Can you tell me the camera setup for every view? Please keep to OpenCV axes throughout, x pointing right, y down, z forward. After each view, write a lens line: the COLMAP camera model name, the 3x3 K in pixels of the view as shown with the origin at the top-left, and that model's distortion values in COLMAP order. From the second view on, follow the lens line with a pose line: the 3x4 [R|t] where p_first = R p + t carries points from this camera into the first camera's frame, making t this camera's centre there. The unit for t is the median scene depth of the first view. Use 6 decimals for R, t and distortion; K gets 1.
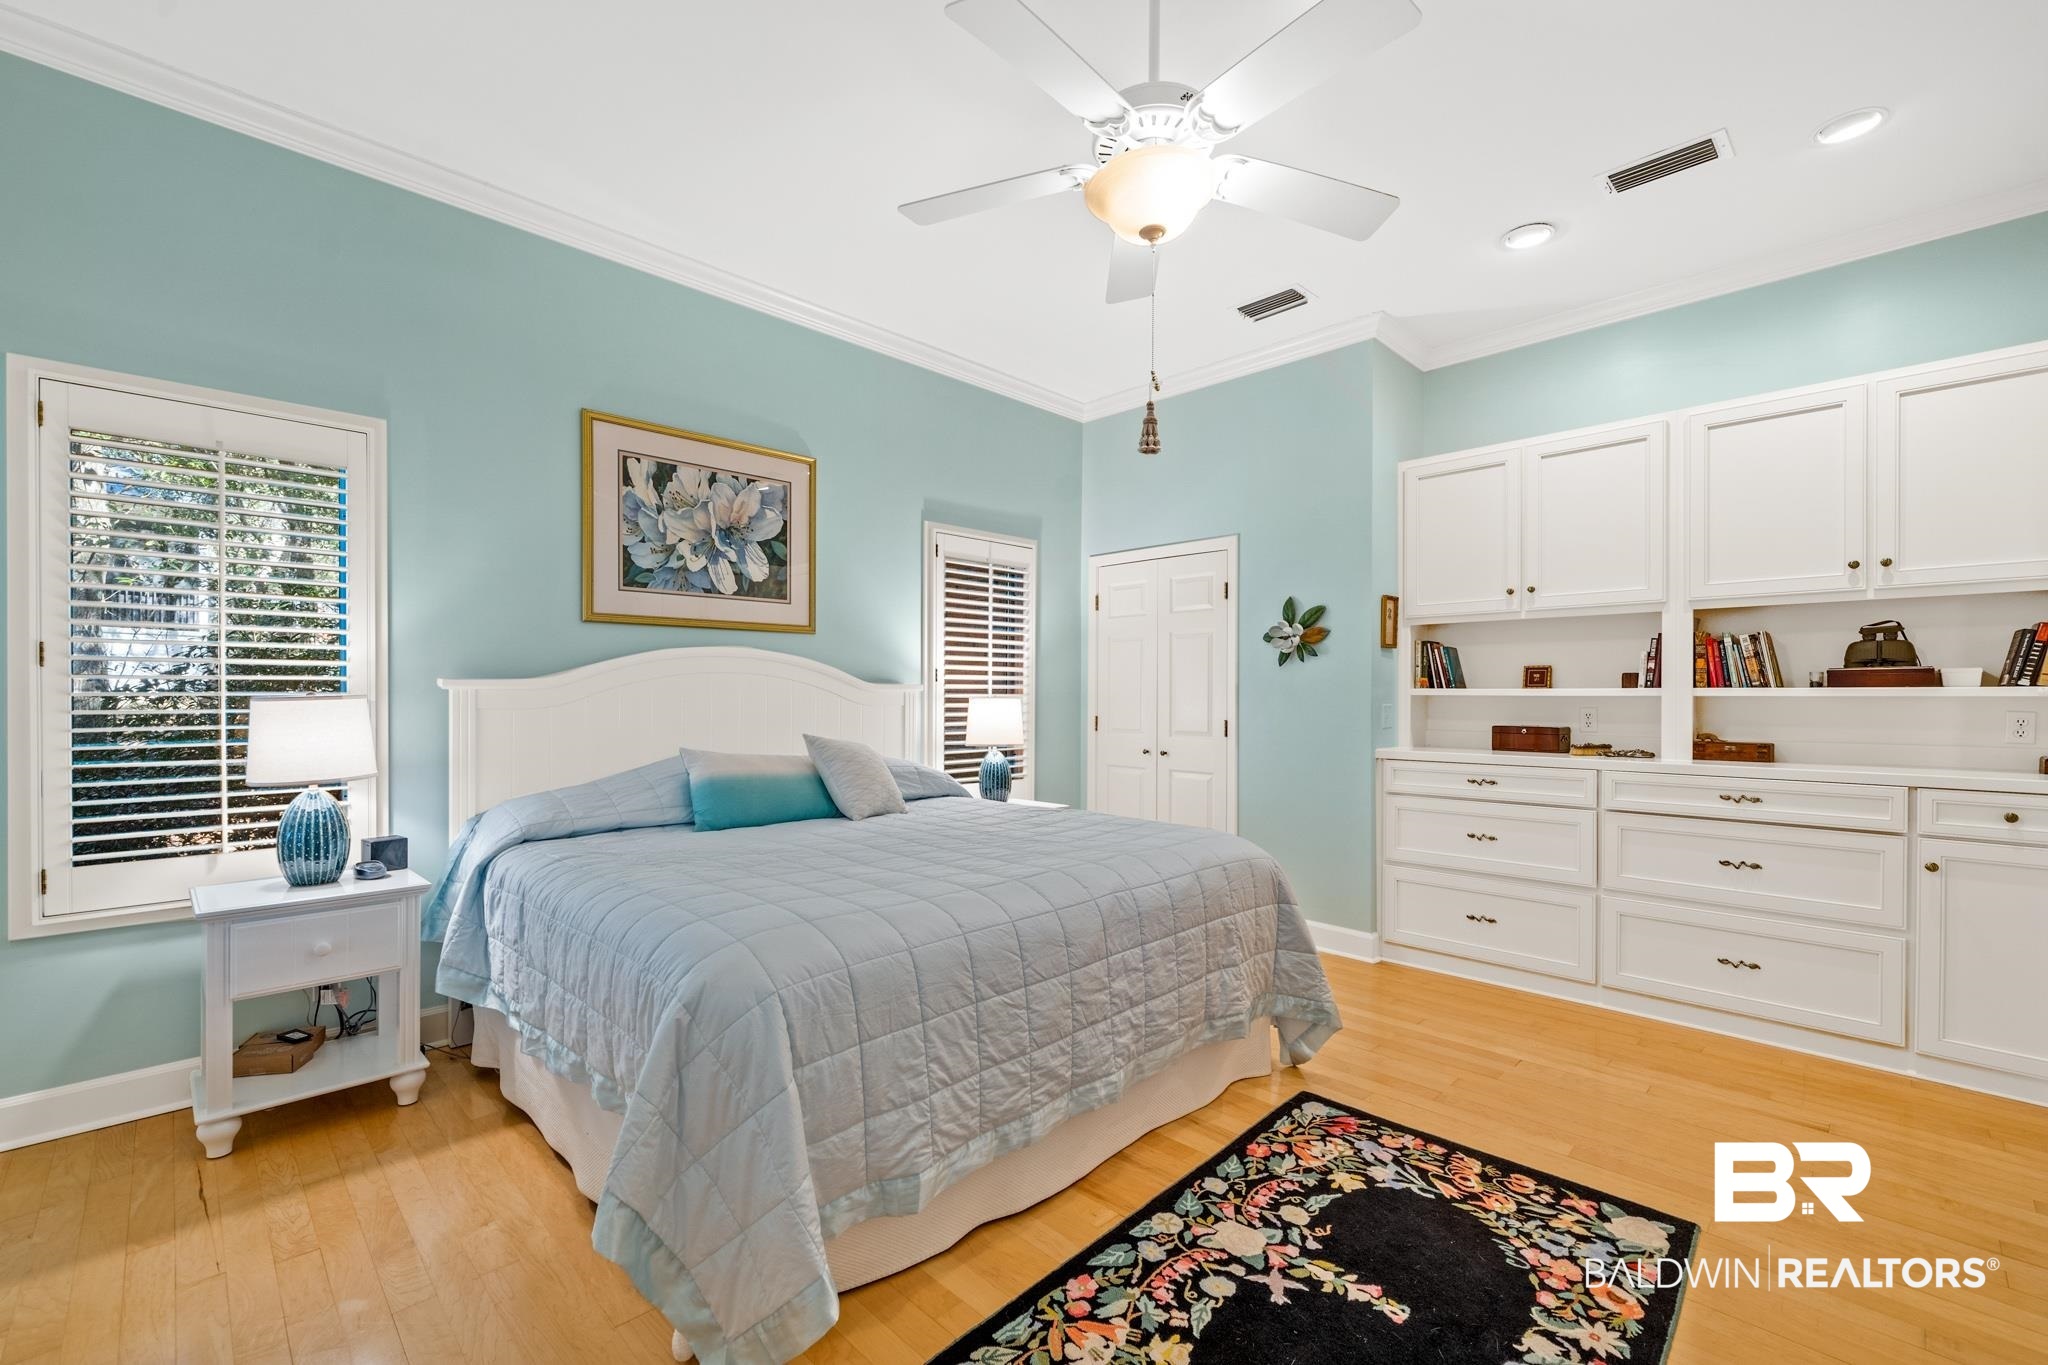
lens RADIAL K [[853.6, 0, 1037.1], [0, 853.6, 679.7], [0, 0, 1]] dist [0.010299, 0.000809]
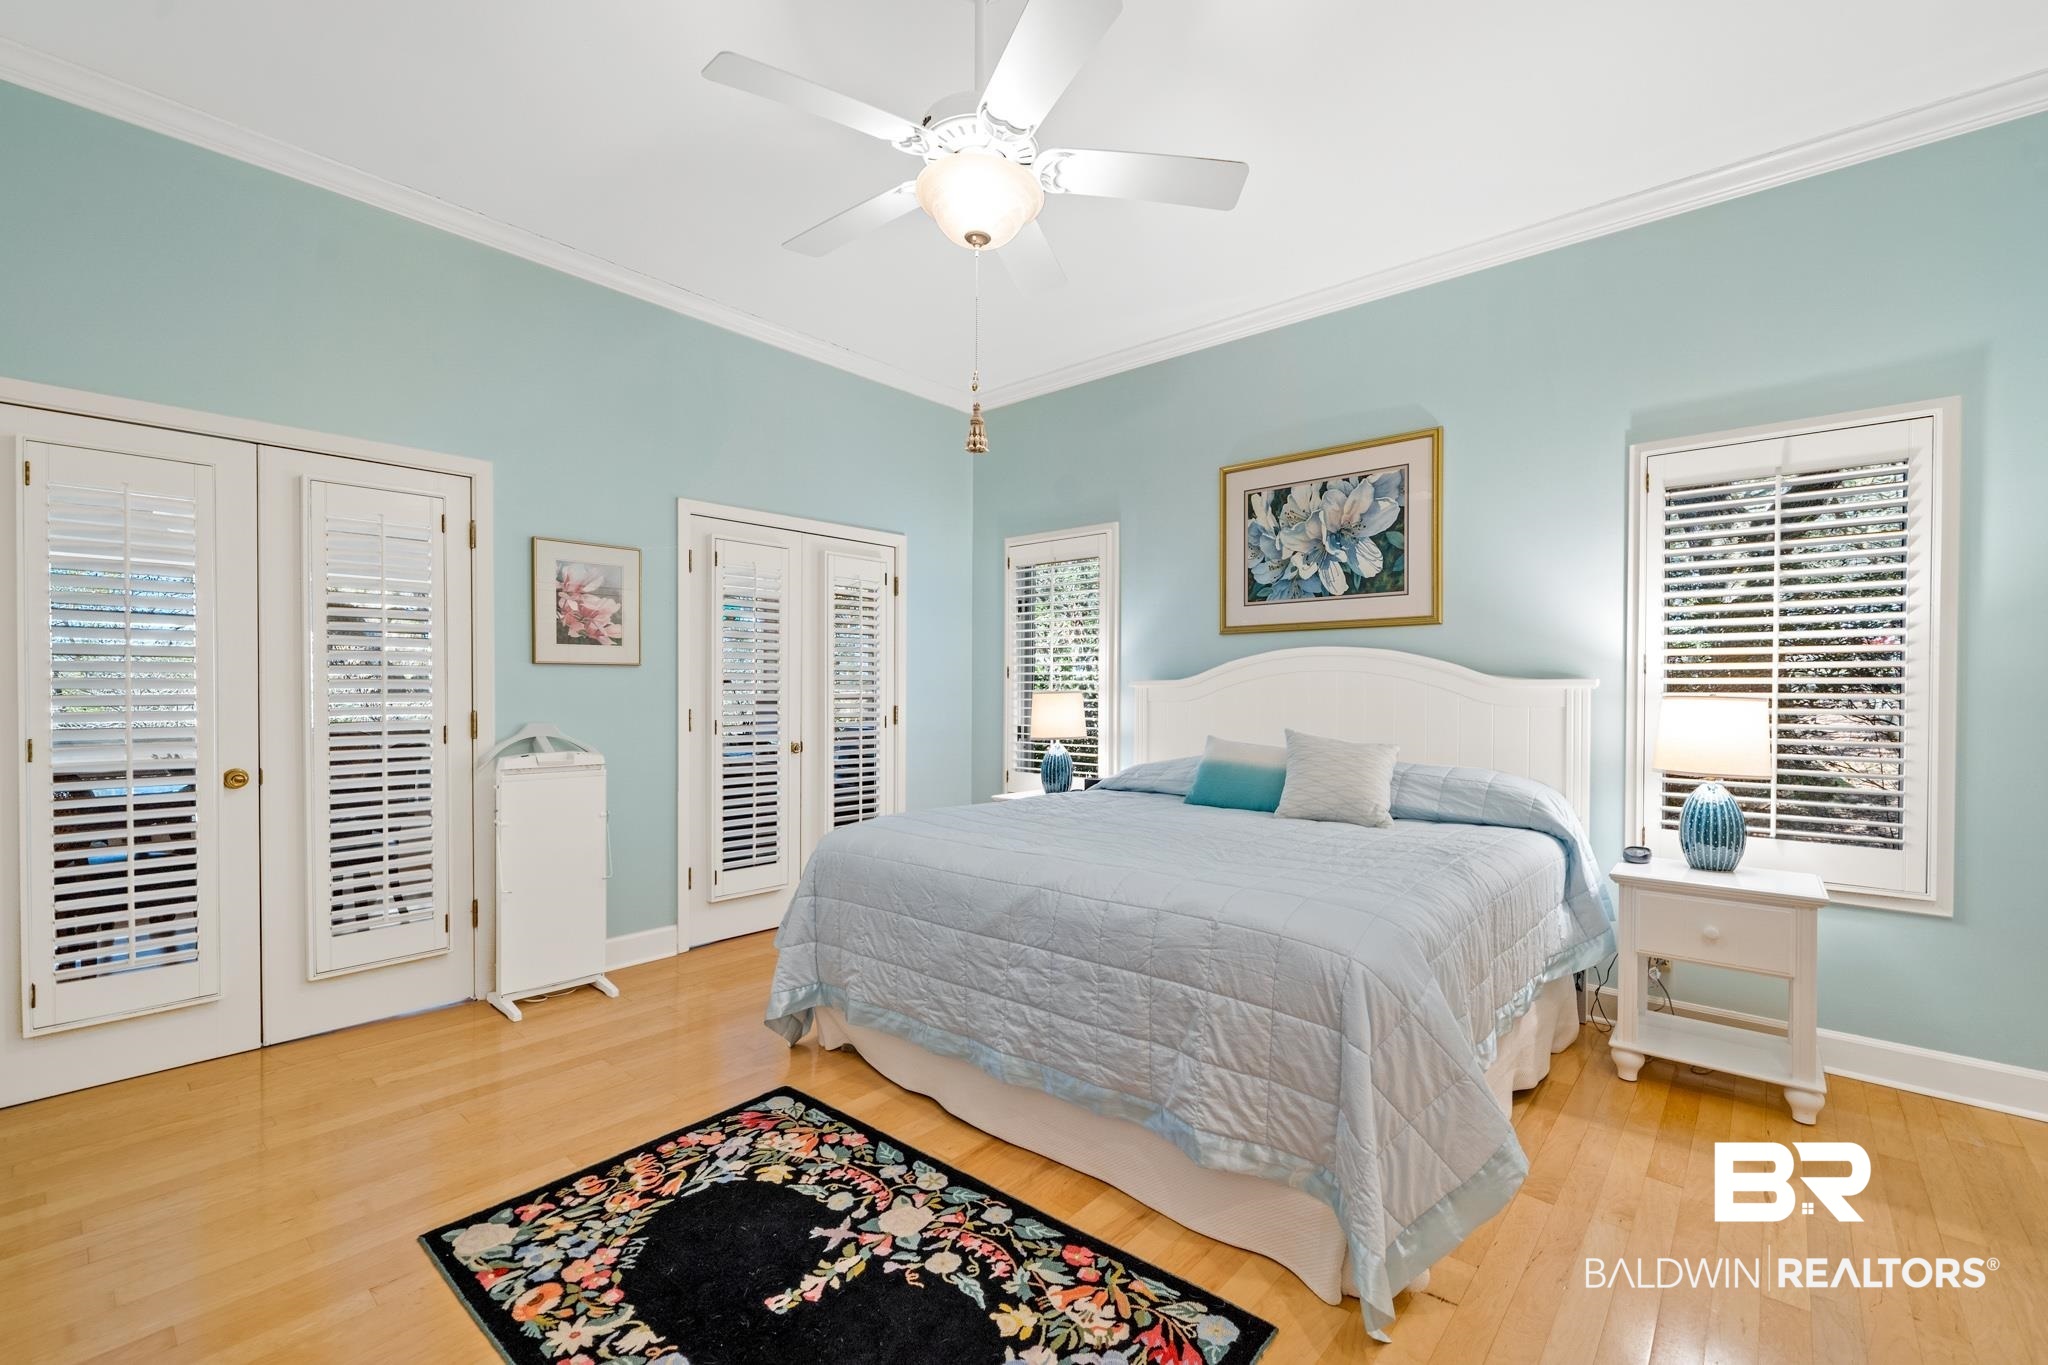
lens RADIAL K [[853.6, 0, 1038.9], [0, 853.6, 696.0], [0, 0, 1]] dist [0.010299, 0.000809]
pose [[0.086655, 0.011706, -0.996170, 0.728506], [0.017872, 0.999752, 0.013303, 0.002668], [0.996078, -0.018956, 0.086424, 0.617696]]
